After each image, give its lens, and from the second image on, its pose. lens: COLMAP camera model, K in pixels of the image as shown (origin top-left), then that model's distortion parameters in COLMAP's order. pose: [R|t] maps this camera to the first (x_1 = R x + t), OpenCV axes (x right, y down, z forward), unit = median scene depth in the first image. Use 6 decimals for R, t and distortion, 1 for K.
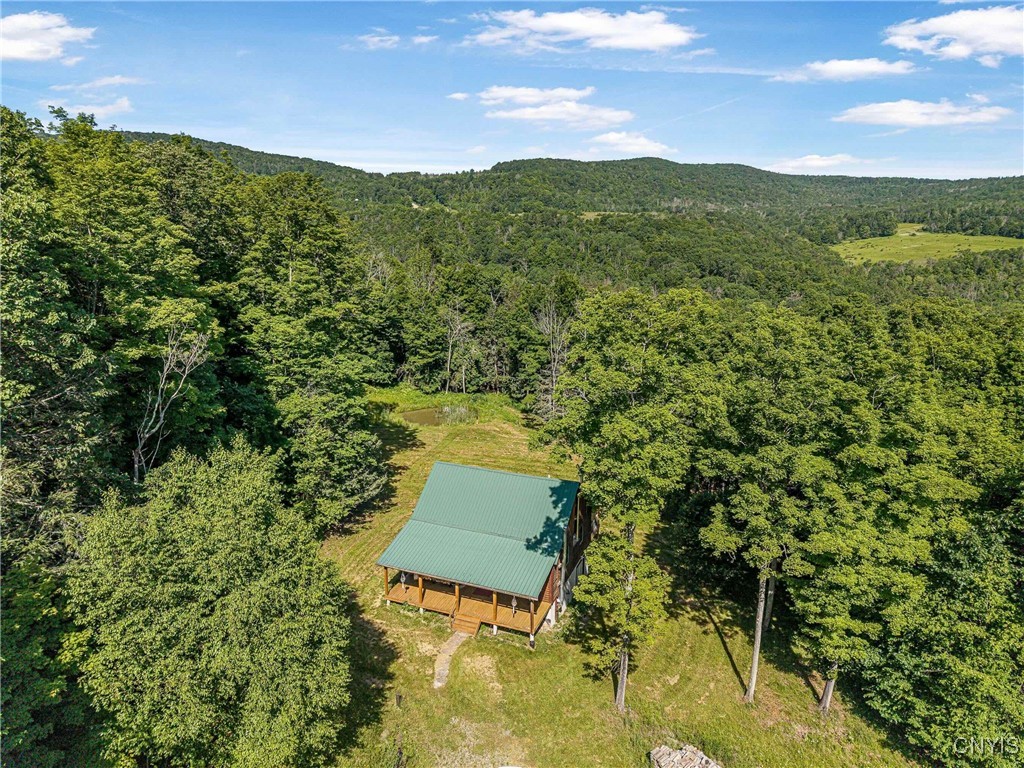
lens RADIAL K [[685.7, 0, 512.0], [0, 685.7, 384.0], [0, 0, 1]] dist [0.077310, -0.072270]
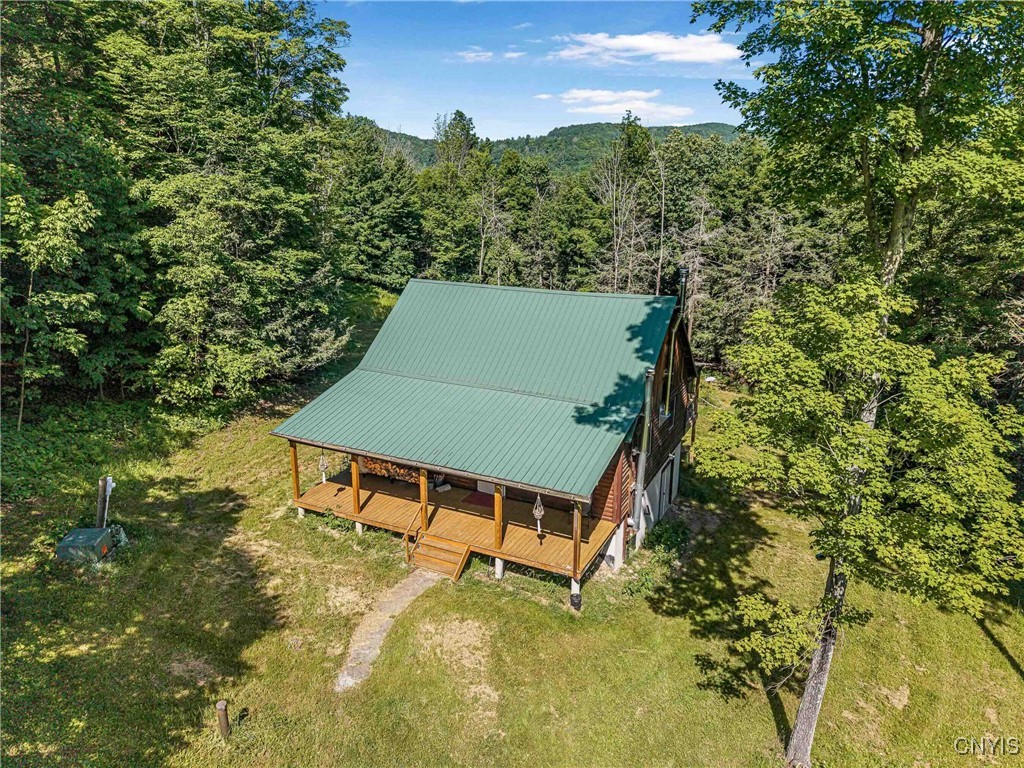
lens RADIAL K [[685.7, 0, 512.0], [0, 685.7, 384.0], [0, 0, 1]] dist [0.077310, -0.072270]
pose [[0.996935, 0.024103, -0.074425, 0.016533], [-0.021529, 0.999148, 0.035205, 0.202390], [0.075210, -0.033495, 0.996605, 0.509711]]
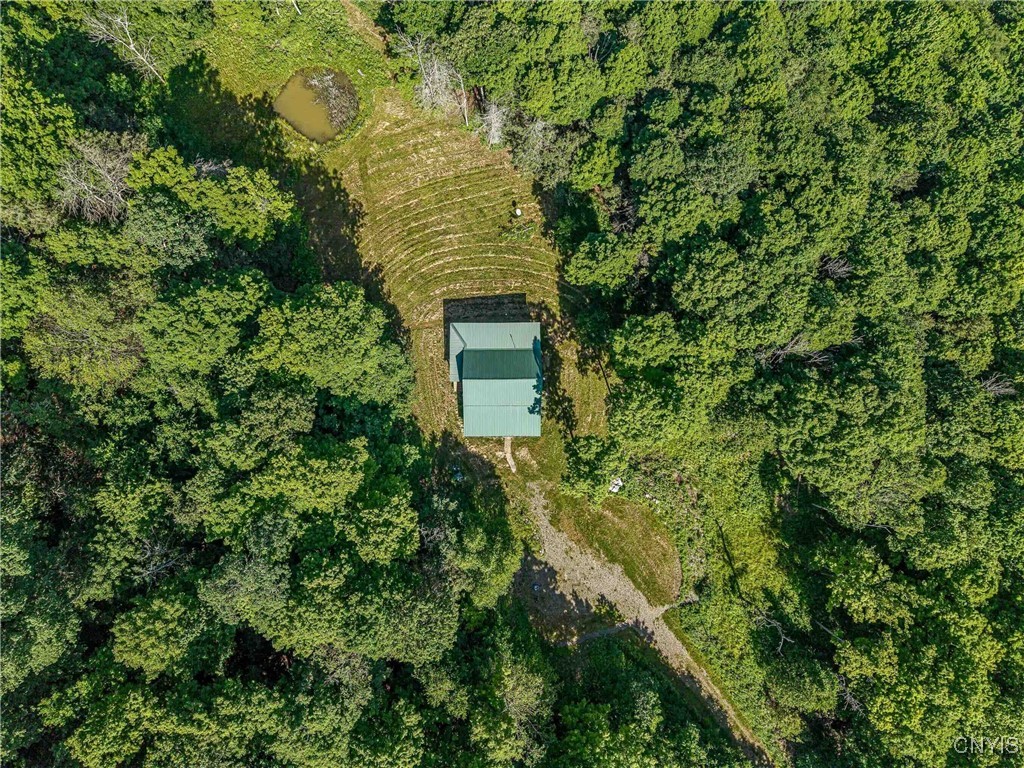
lens RADIAL K [[685.7, 0, 512.0], [0, 685.7, 384.0], [0, 0, 1]] dist [0.077310, -0.072270]
pose [[0.928074, -0.371591, 0.024468, -0.041221], [0.069257, 0.236786, 0.969090, -1.781204], [-0.365899, -0.897693, 0.245490, 0.549719]]
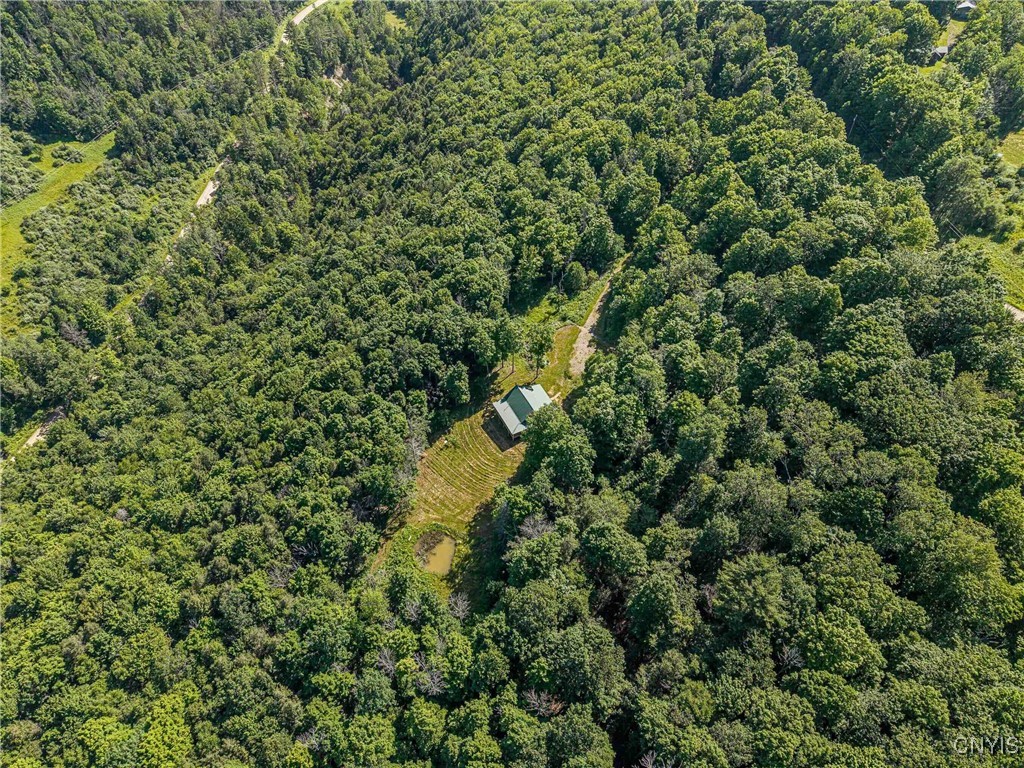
lens RADIAL K [[685.7, 0, 512.0], [0, 685.7, 384.0], [0, 0, 1]] dist [0.077310, -0.072270]
pose [[-0.760287, -0.508067, 0.404761, -1.640787], [0.154668, 0.463597, 0.872442, -3.641158], [-0.630905, 0.725910, -0.273886, 2.231870]]
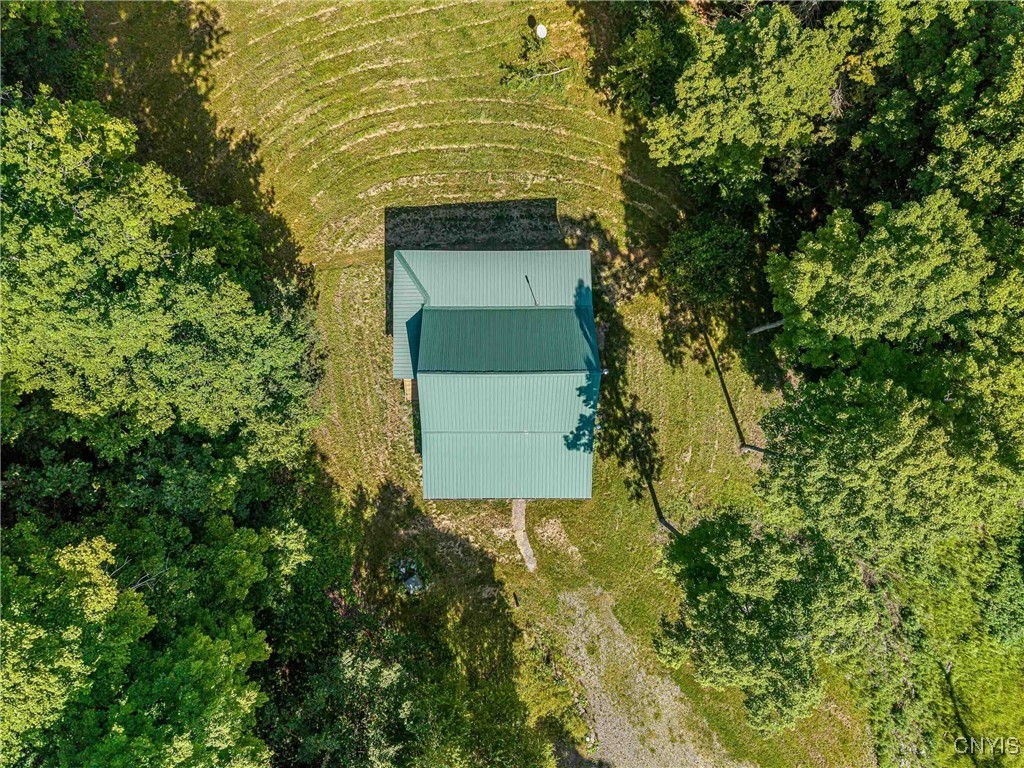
lens RADIAL K [[685.7, 0, 512.0], [0, 685.7, 384.0], [0, 0, 1]] dist [0.077310, -0.072270]
pose [[0.928901, -0.369456, 0.025413, -0.036530], [0.068448, 0.238725, 0.968672, -0.693271], [-0.363948, -0.898061, 0.247040, 0.833181]]
